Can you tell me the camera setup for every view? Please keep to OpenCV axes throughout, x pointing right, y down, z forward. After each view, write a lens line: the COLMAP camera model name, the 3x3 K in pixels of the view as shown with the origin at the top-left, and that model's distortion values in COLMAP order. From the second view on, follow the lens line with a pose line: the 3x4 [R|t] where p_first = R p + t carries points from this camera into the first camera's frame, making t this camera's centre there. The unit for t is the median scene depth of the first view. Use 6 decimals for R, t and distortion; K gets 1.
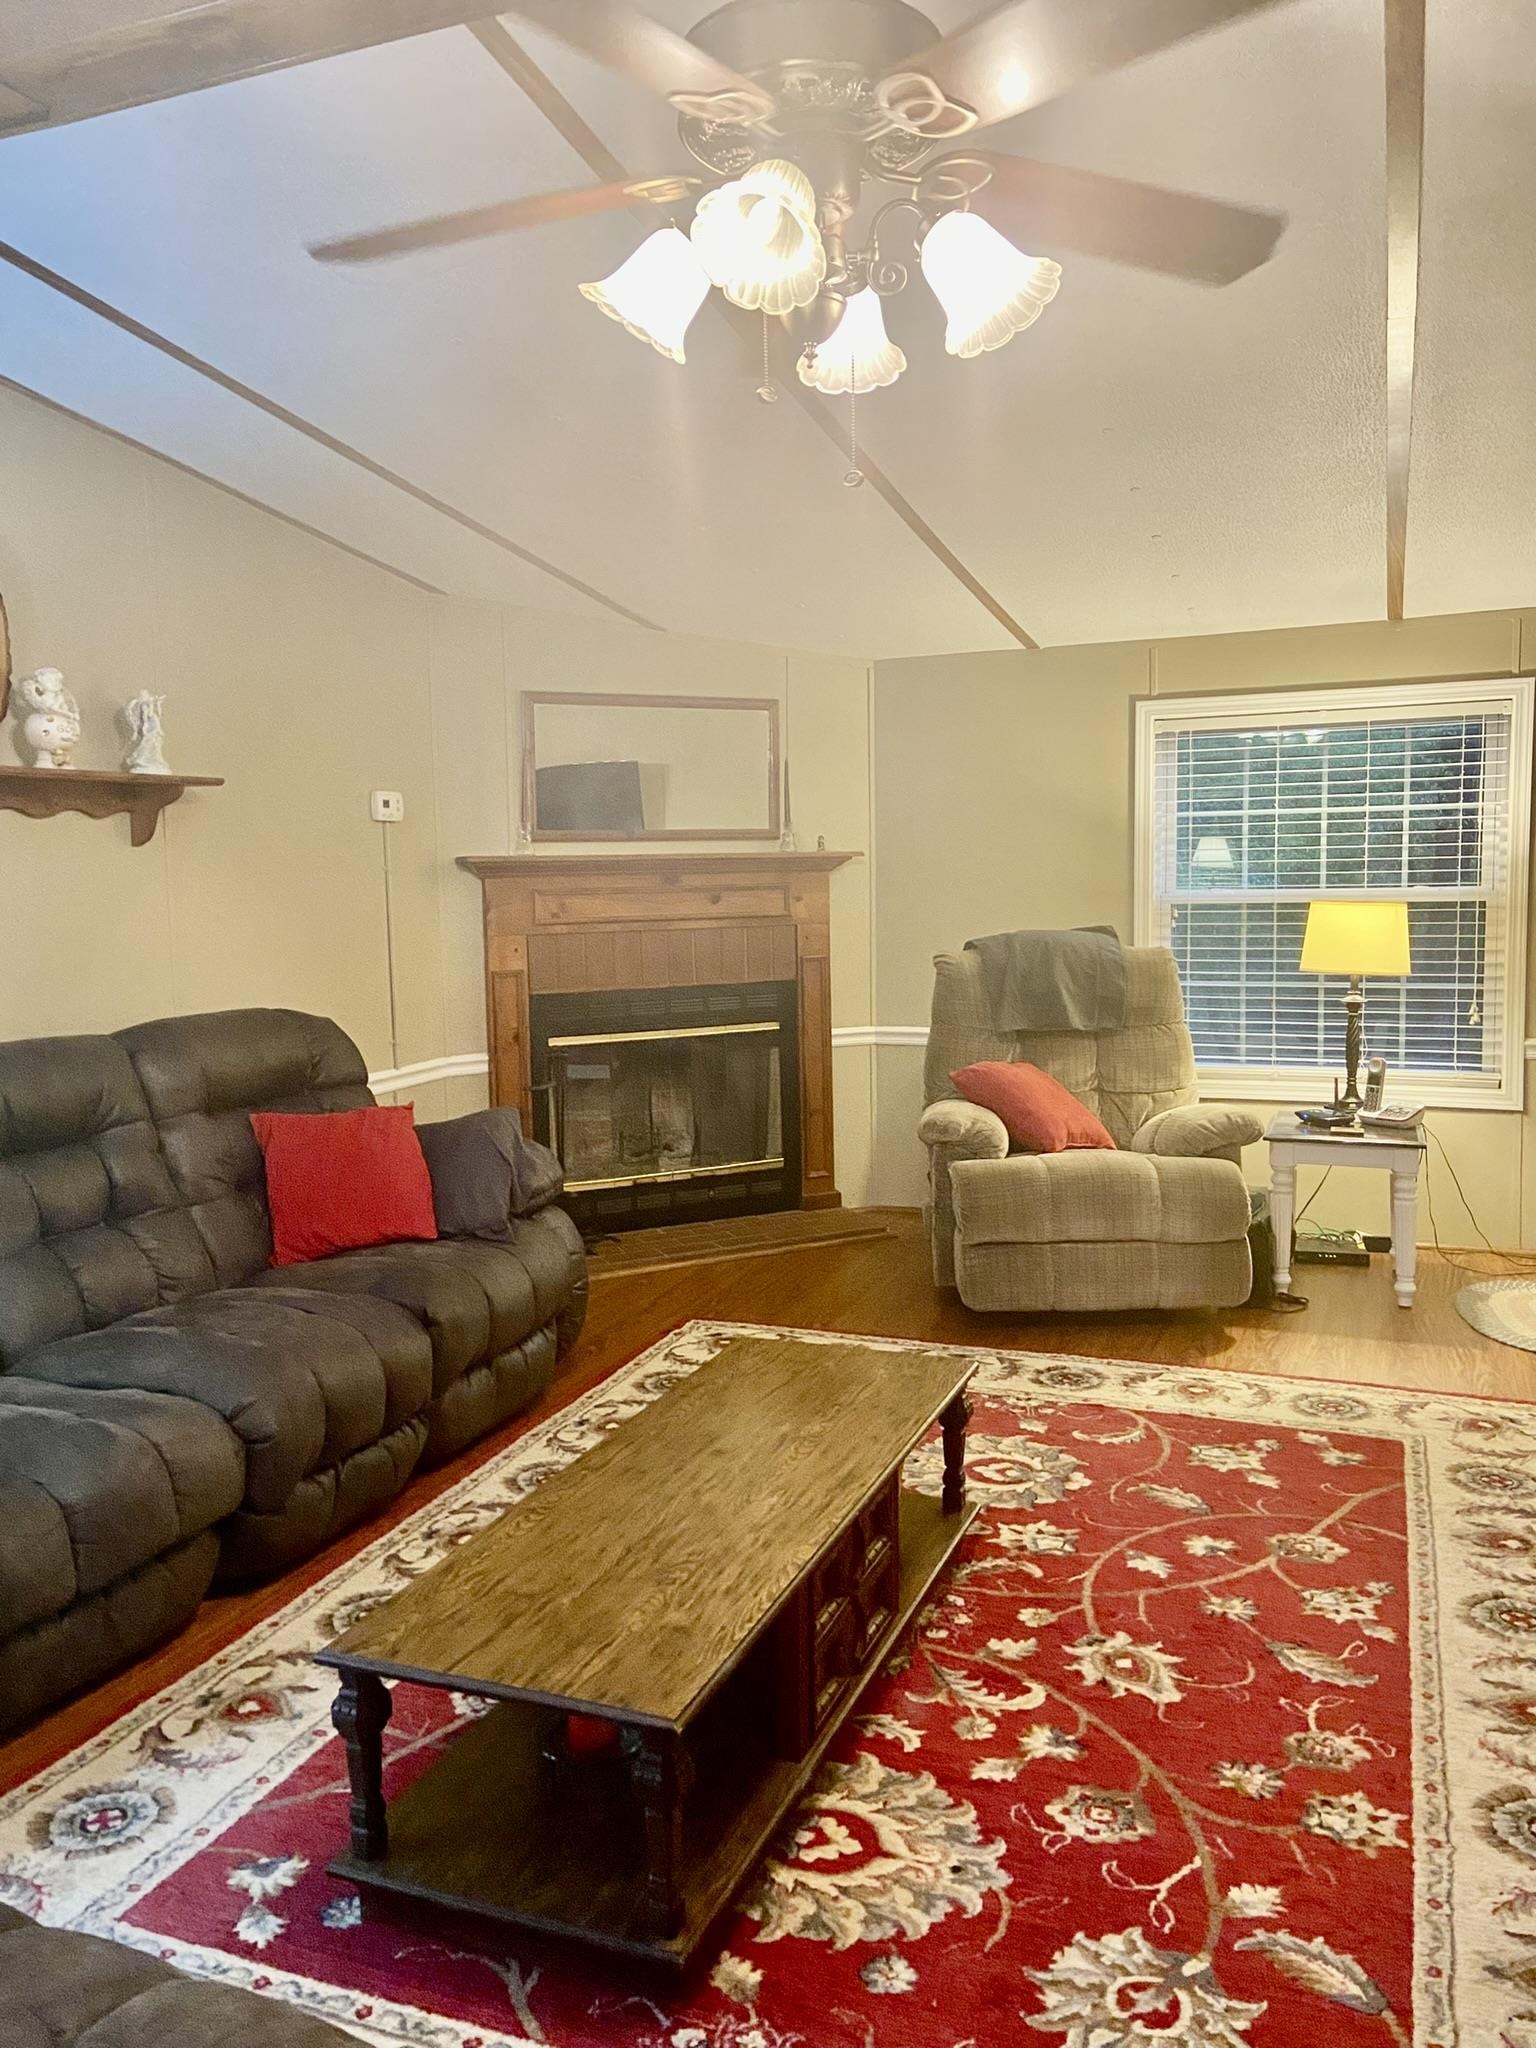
lens RADIAL K [[1528.7, 0, 782.1], [0, 1528.7, 1013.7], [0, 0, 1]] dist [0.141052, -0.165680]
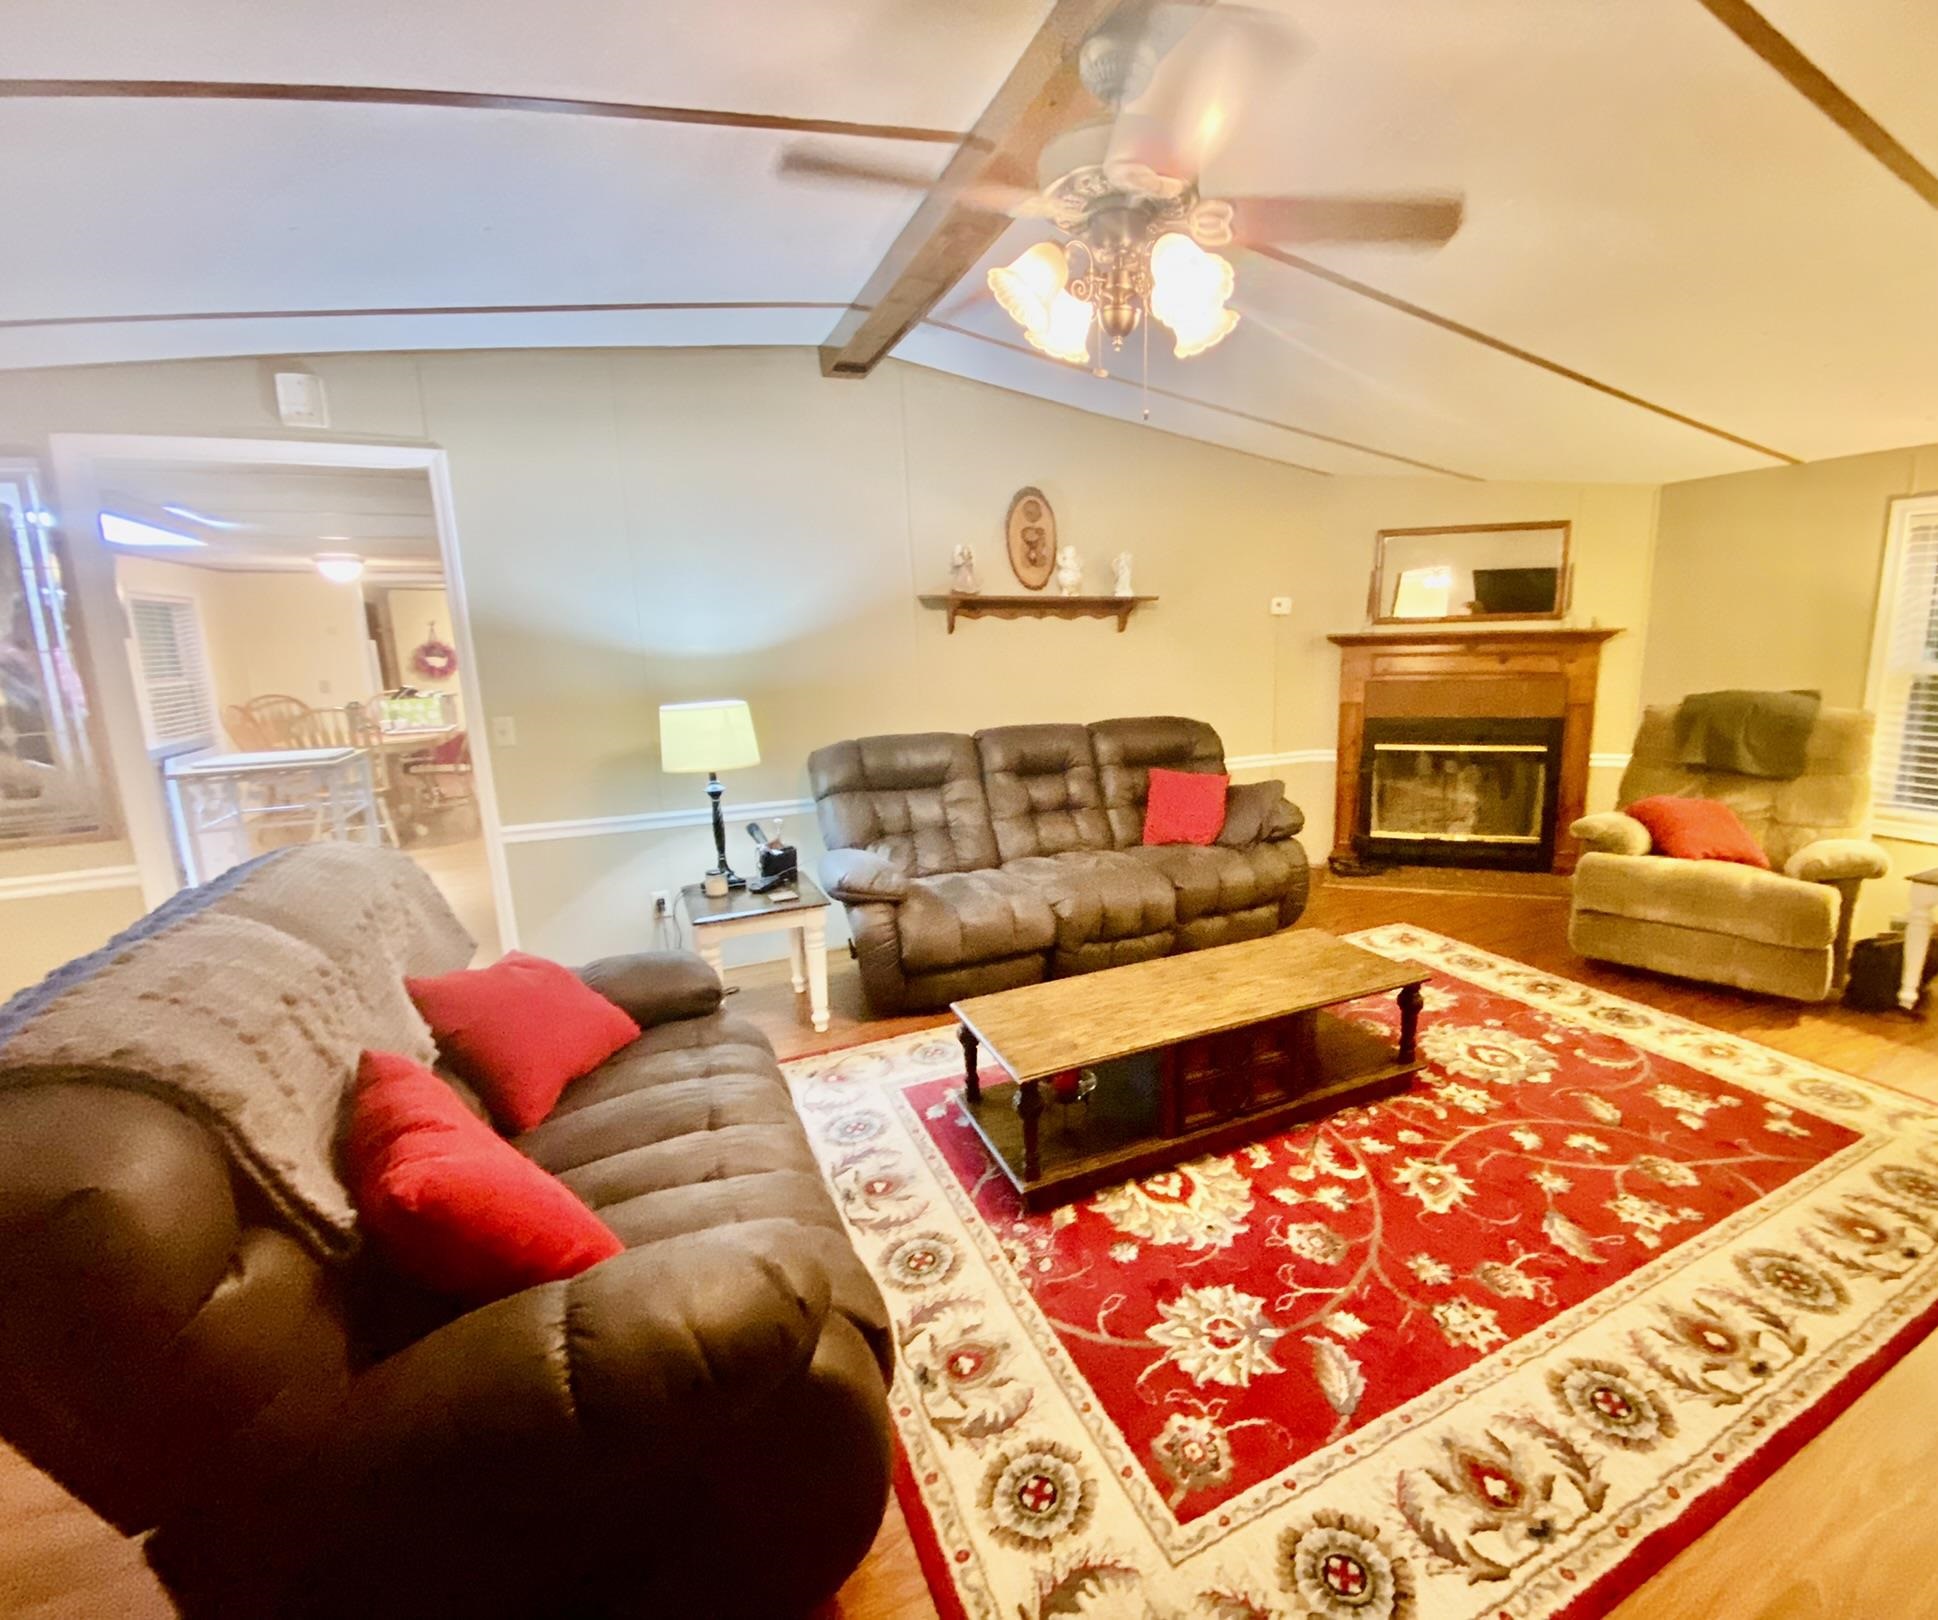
lens RADIAL K [[868.6, 0, 1081.5], [0, 868.6, 798.0], [0, 0, 1]] dist [0.021337, -0.021770]
pose [[0.747057, 0.121309, -0.653597, 0.408844], [-0.062963, 0.991701, 0.112095, -0.020623], [0.661771, -0.042589, 0.748495, 0.139882]]
